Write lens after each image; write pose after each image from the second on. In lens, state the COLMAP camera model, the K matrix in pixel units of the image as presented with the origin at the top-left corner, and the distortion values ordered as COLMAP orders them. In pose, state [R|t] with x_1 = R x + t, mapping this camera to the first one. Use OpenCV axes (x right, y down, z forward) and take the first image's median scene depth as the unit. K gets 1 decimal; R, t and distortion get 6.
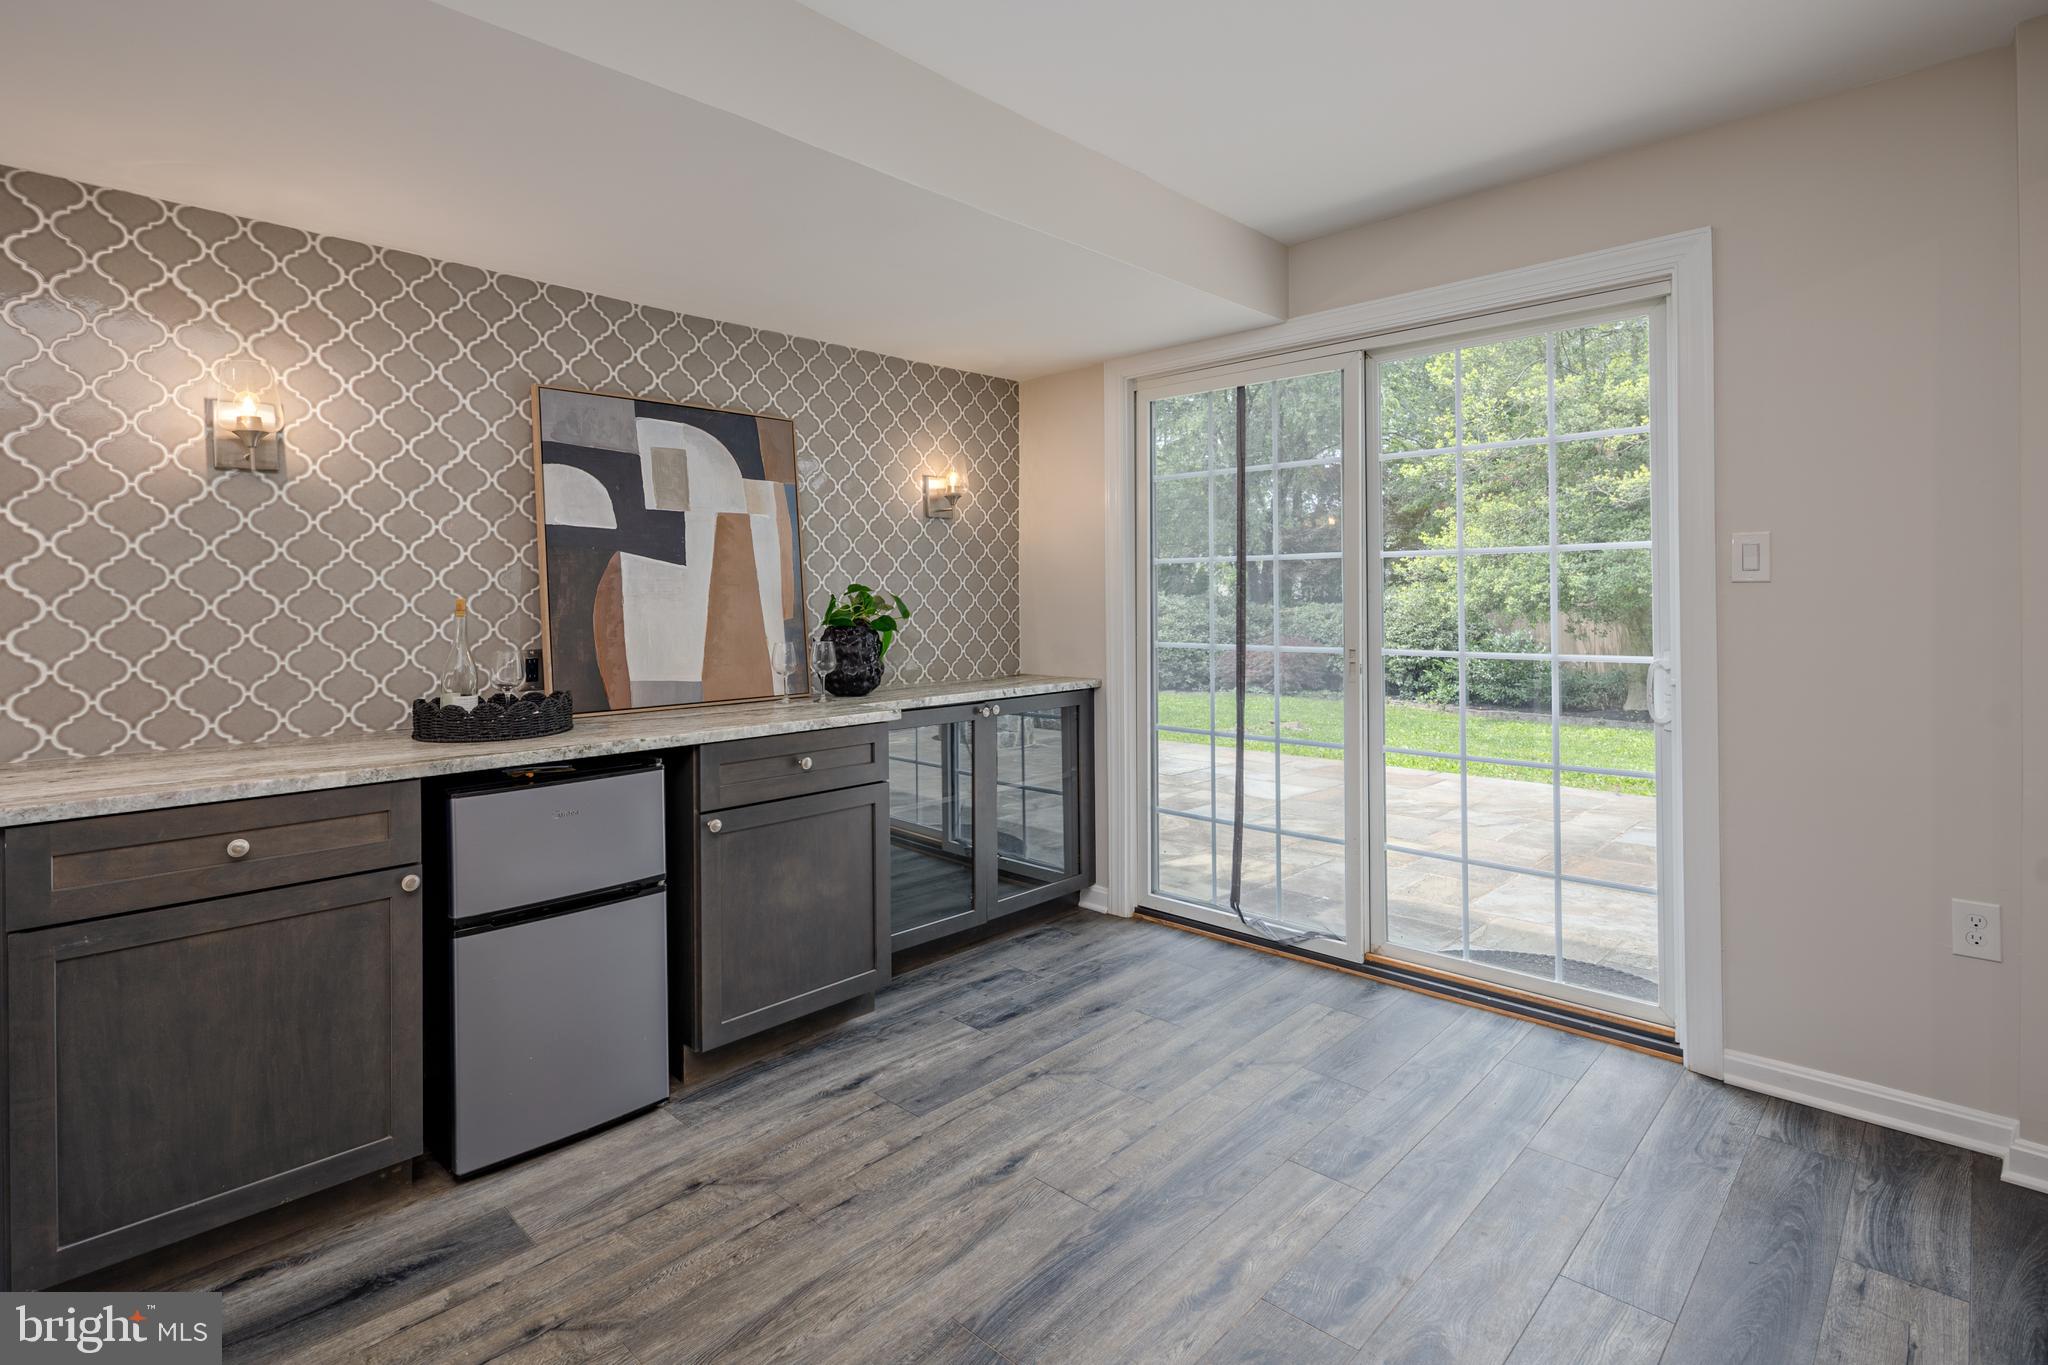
lens RADIAL K [[994.8, 0, 1014.0], [0, 994.8, 595.8], [0, 0, 1]] dist [0.006594, -0.006267]
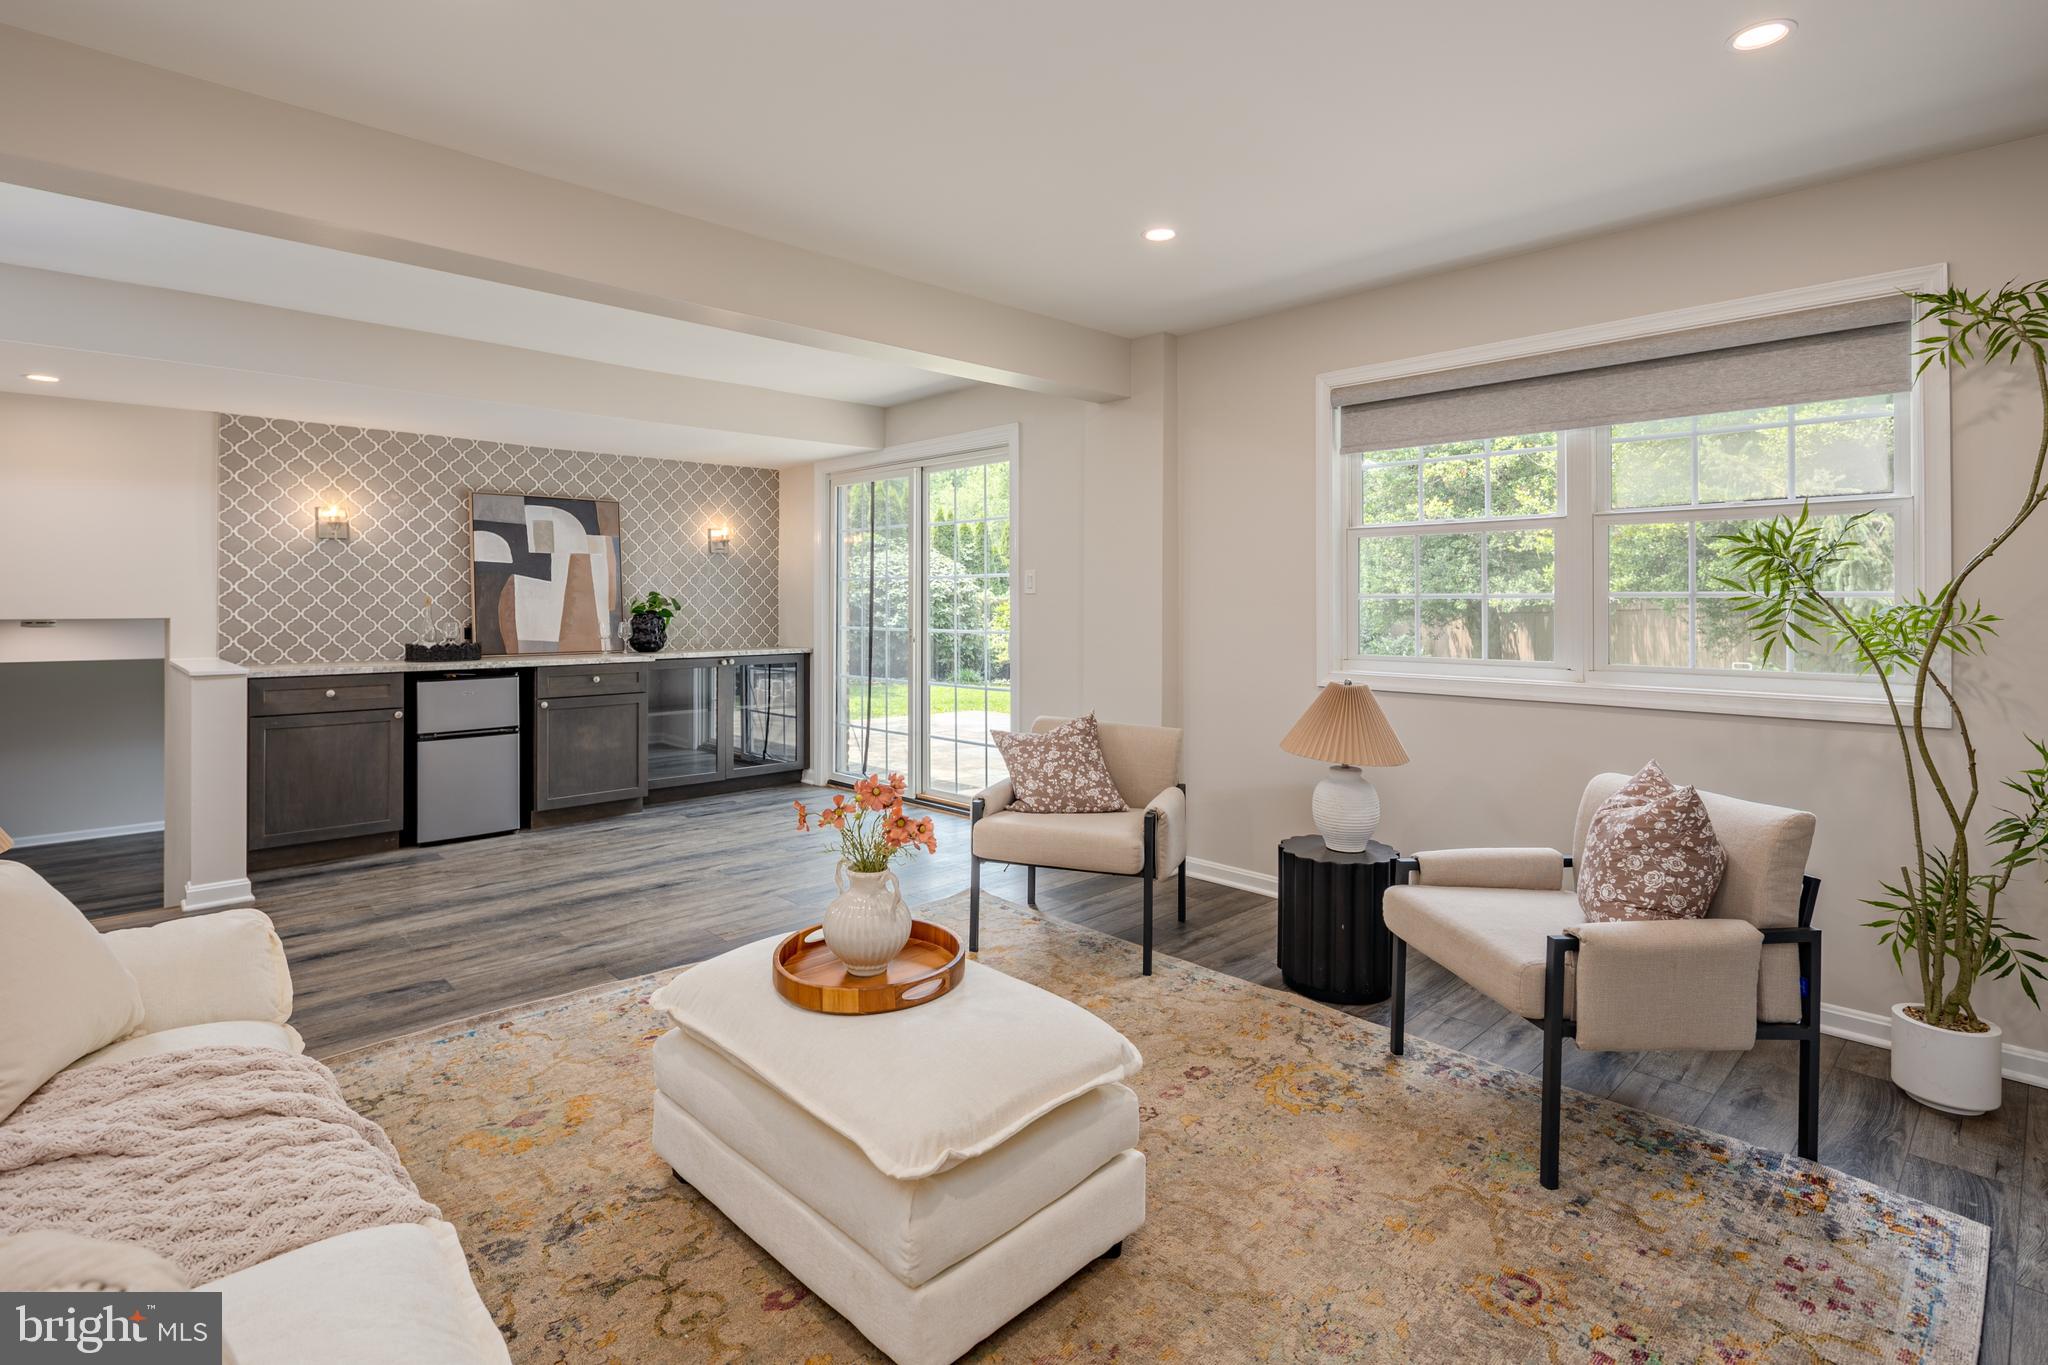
lens RADIAL K [[994.8, 0, 1017.8], [0, 994.8, 597.7], [0, 0, 1]] dist [0.006594, -0.006267]
pose [[0.999175, 0.007556, -0.039902, 0.737735], [-0.007718, 0.999963, -0.003904, 0.002024], [0.039871, 0.004209, 0.999196, -1.010859]]
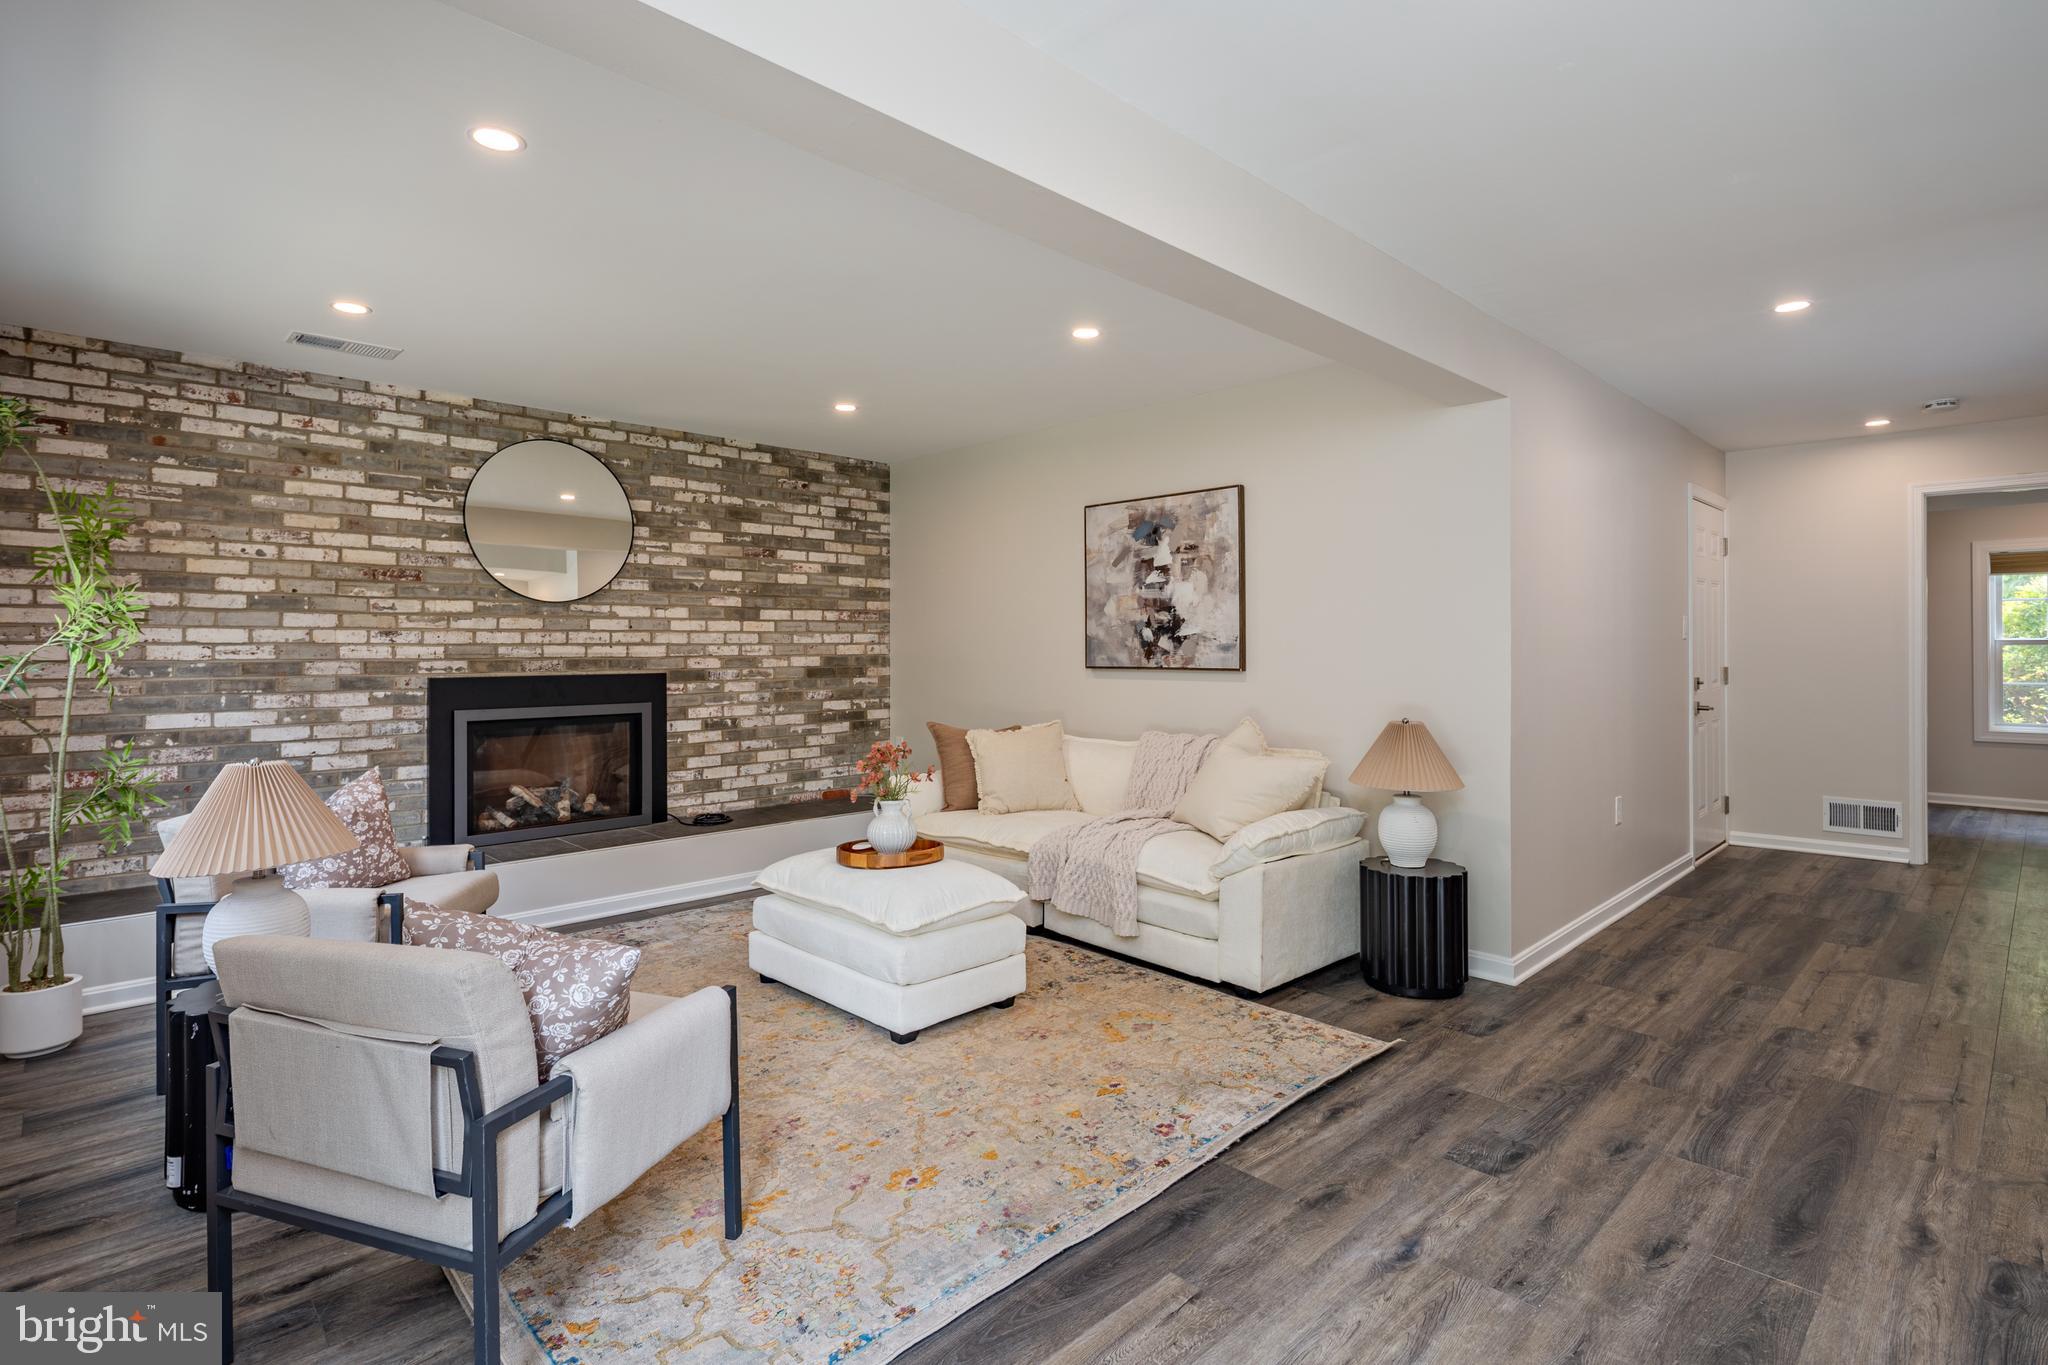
lens RADIAL K [[994.8, 0, 1015.9], [0, 994.8, 646.3], [0, 0, 1]] dist [0.006594, -0.006267]
pose [[-0.999154, 0.009928, 0.039920, 0.376472], [0.009978, 0.999950, 0.001076, -0.001022], [-0.039907, 0.001473, -0.999202, 1.046853]]
